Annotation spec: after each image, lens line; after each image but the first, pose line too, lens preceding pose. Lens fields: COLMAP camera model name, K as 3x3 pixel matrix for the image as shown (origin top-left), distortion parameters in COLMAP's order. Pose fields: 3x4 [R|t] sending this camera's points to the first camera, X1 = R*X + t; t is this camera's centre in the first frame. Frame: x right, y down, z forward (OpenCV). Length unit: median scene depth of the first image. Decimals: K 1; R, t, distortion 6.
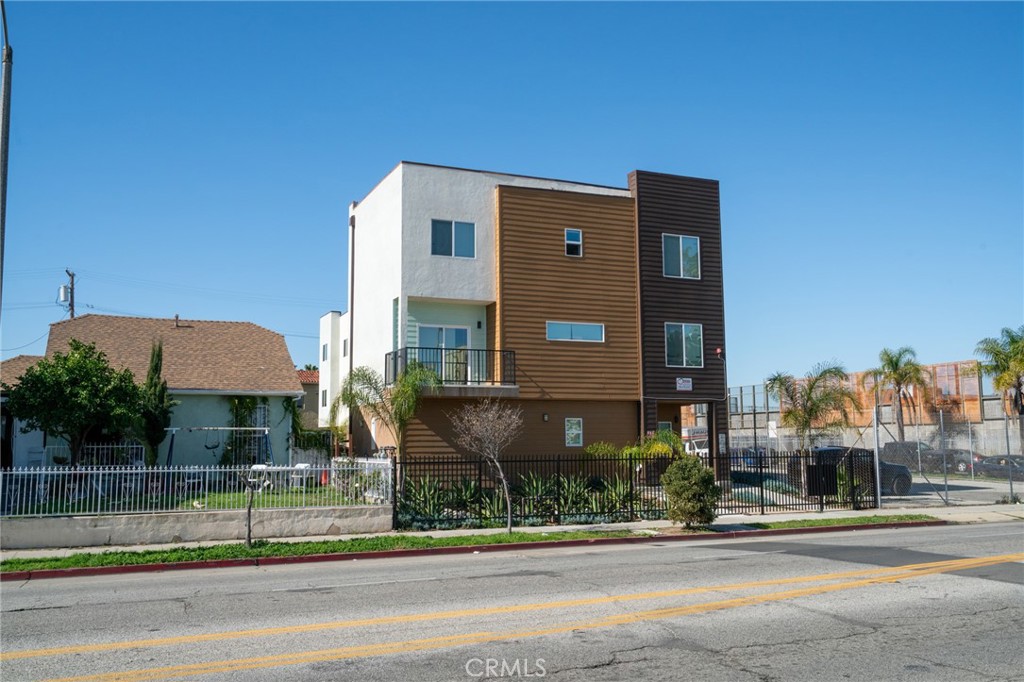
lens RADIAL K [[905.1, 0, 512.0], [0, 905.1, 341.0], [0, 0, 1]] dist [-0.006979, 0.002393]
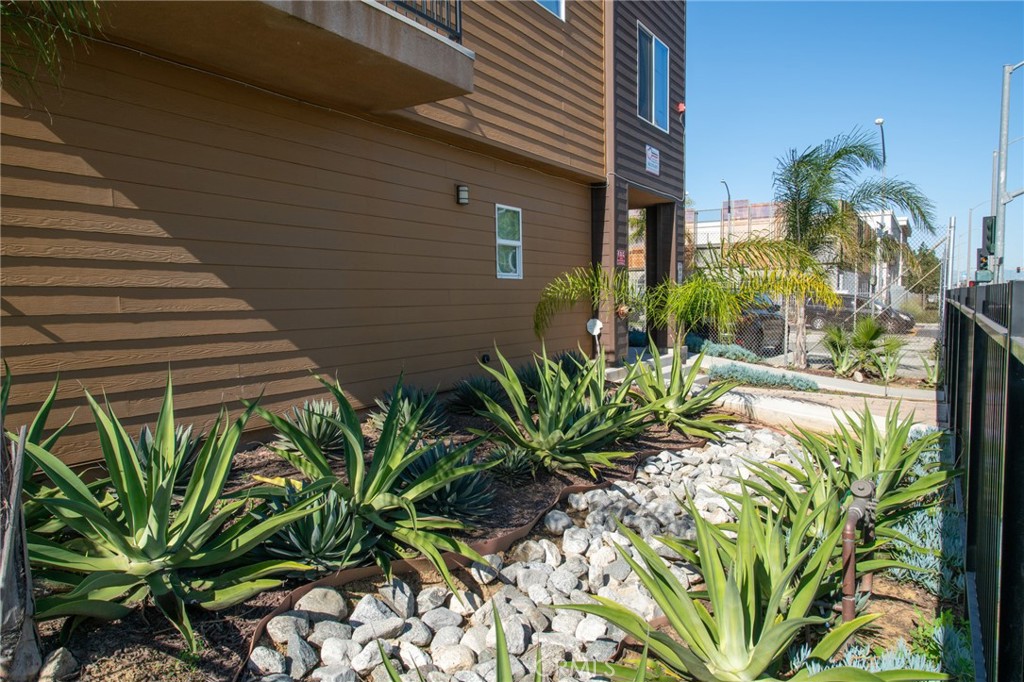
lens RADIAL K [[685.0, 0, 512.0], [0, 685.0, 341.0], [0, 0, 1]] dist [0.002763, 0.000728]
pose [[0.827039, -0.039102, 0.560782, -0.099428], [-0.060696, 0.985535, 0.158233, 0.098545], [-0.558858, -0.164902, 0.812703, 0.772238]]
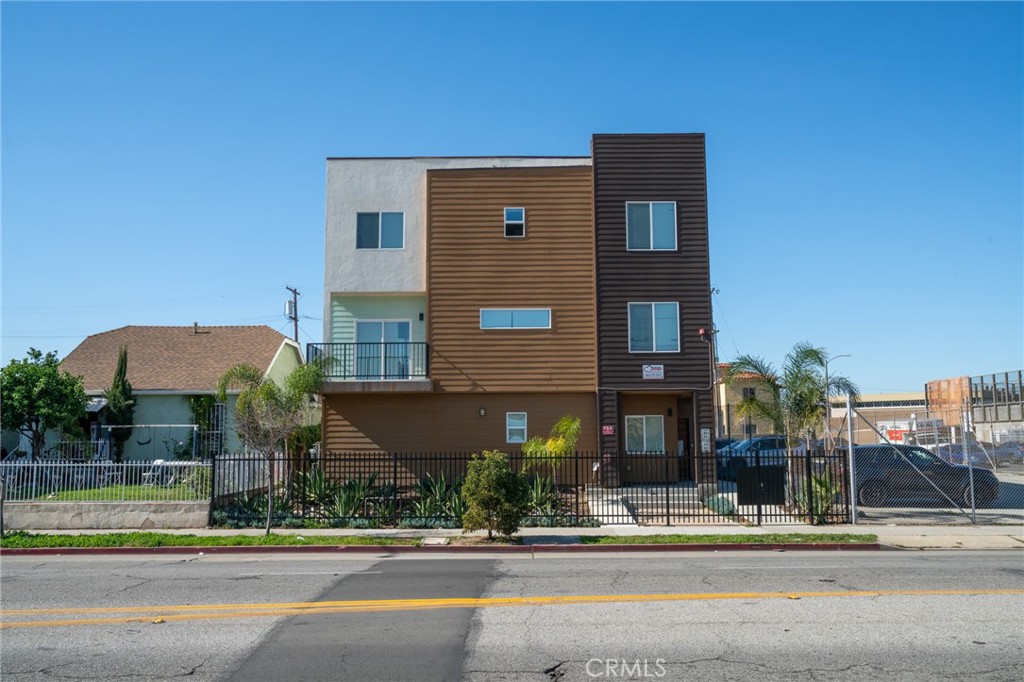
lens RADIAL K [[879.4, 0, 512.0], [0, 879.4, 341.0], [0, 0, 1]] dist [-0.000198, 0.001552]
pose [[0.915535, -0.042826, -0.399953, 0.436606], [0.044489, 0.998997, -0.005130, 0.017477], [0.399771, -0.013097, 0.916521, 0.183020]]
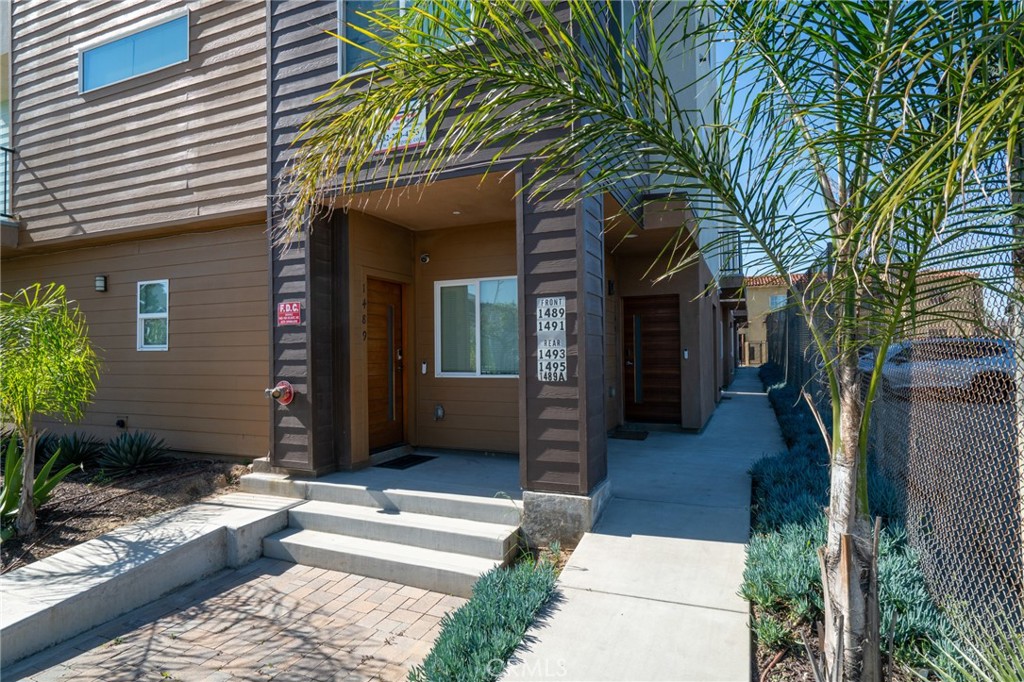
lens RADIAL K [[536.3, 0, 512.0], [0, 536.3, 341.0], [0, 0, 1]] dist [0.000618, 0.000120]
pose [[0.687214, -0.006799, -0.726423, 0.357937], [0.093122, 0.992531, 0.078806, 0.110952], [0.720462, -0.121802, 0.682714, 0.974591]]
